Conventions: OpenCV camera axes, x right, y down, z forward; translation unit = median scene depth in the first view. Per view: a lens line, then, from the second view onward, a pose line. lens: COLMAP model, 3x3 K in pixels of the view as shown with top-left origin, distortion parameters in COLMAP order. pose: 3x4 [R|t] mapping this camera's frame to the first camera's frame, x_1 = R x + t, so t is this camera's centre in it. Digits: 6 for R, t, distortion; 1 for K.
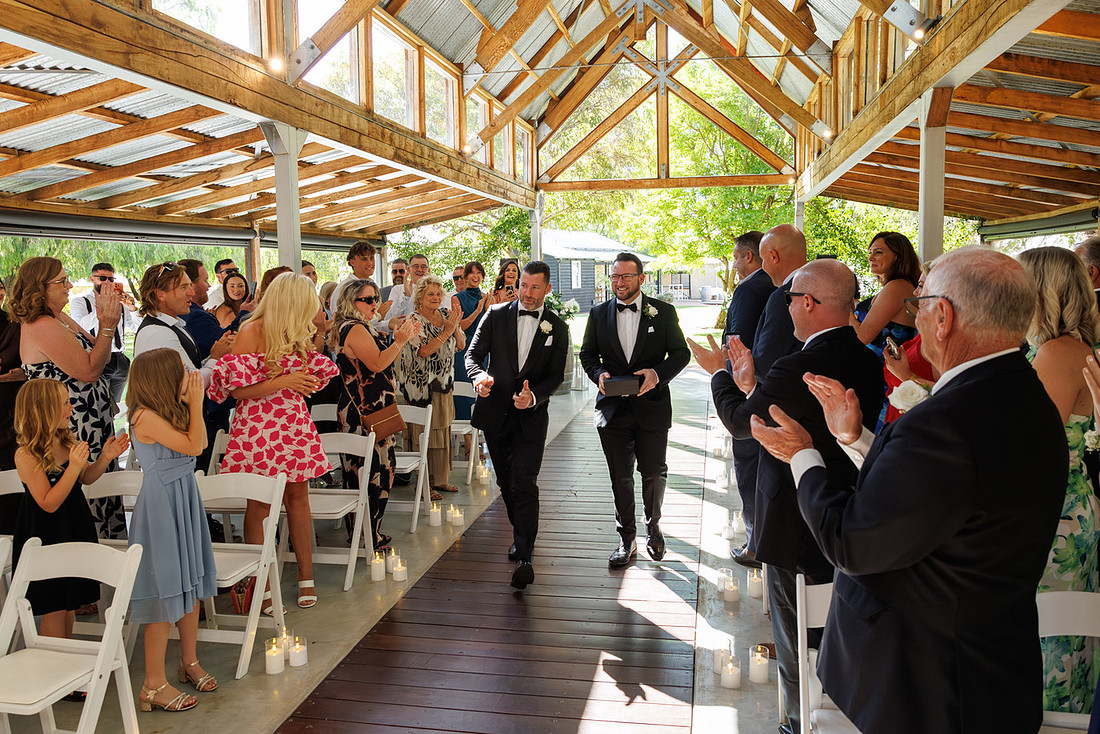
lens RADIAL K [[853.5, 0, 529.2], [0, 853.5, 353.6], [0, 0, 1]] dist [-0.005863, -0.008131]
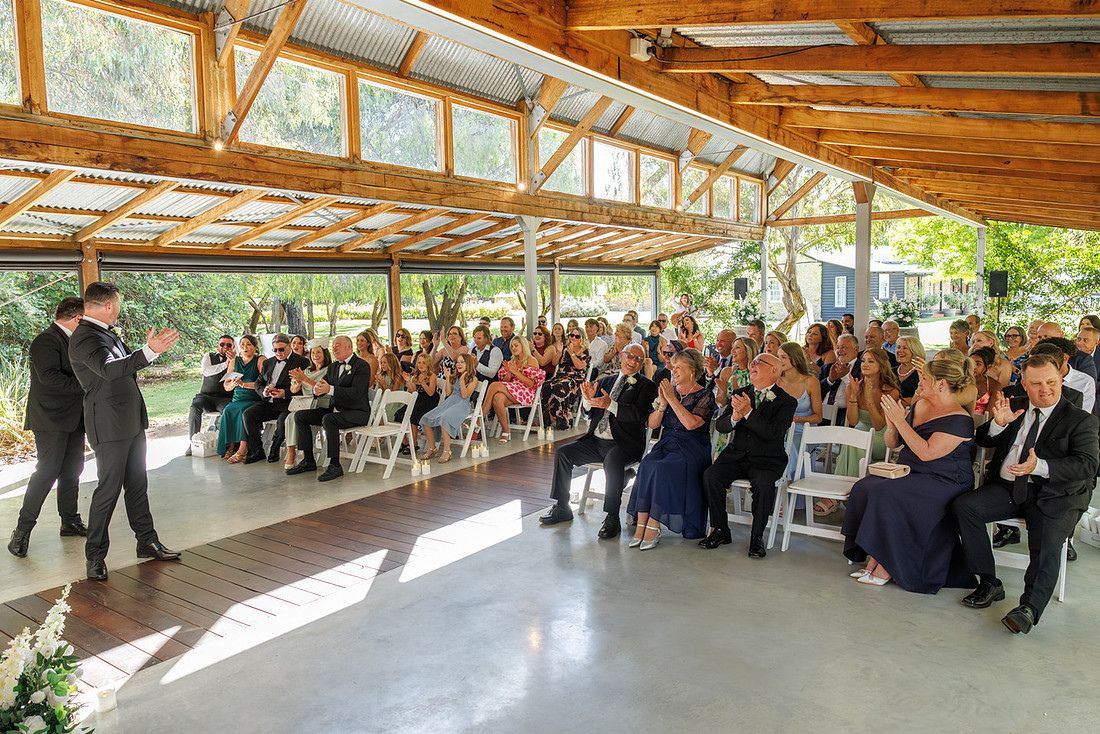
lens RADIAL K [[764.0, 0, 545.3], [0, 764.0, 369.6], [0, 0, 1]] dist [0.002537, 0.003043]
pose [[0.903675, 0.035349, -0.426756, 0.249762], [-0.028631, 0.999345, 0.022151, 0.019668], [0.427260, -0.007799, 0.904095, -0.274450]]
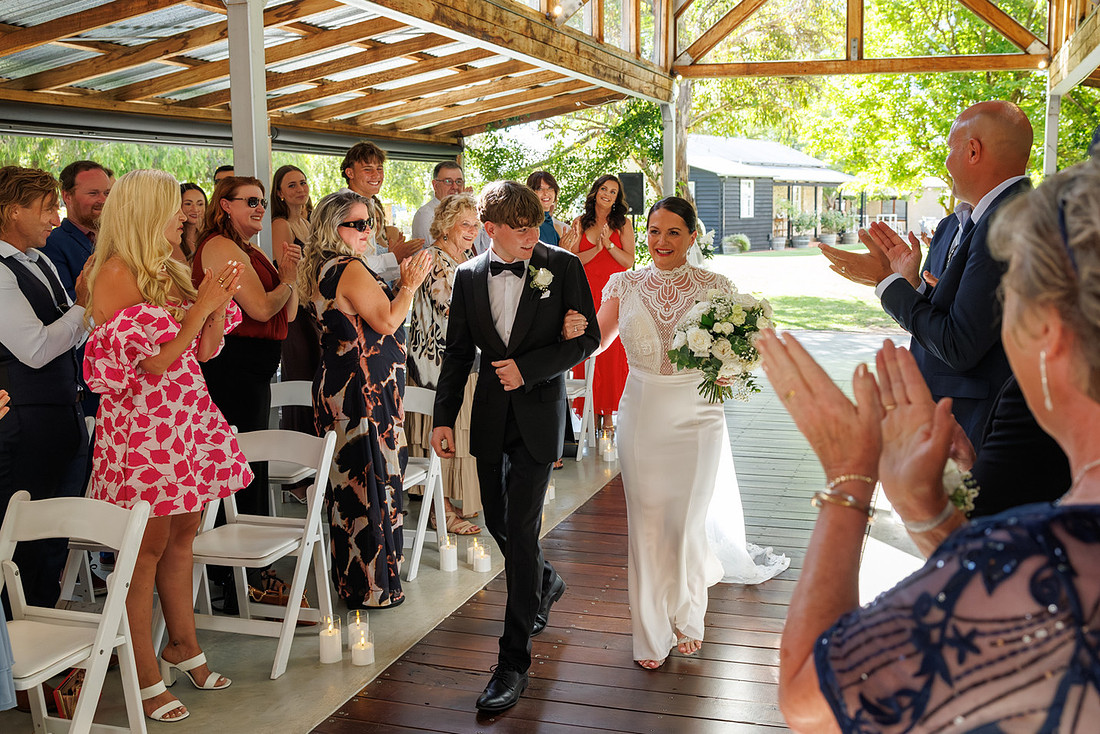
lens RADIAL K [[1128.4, 0, 611.3], [0, 1128.4, 343.1], [0, 0, 1]] dist [-0.000961, 0.000000]
pose [[0.997057, 0.024758, -0.072555, 0.035840], [-0.022159, 0.999091, 0.036420, -0.004250], [0.073391, -0.034705, 0.996699, 0.068491]]
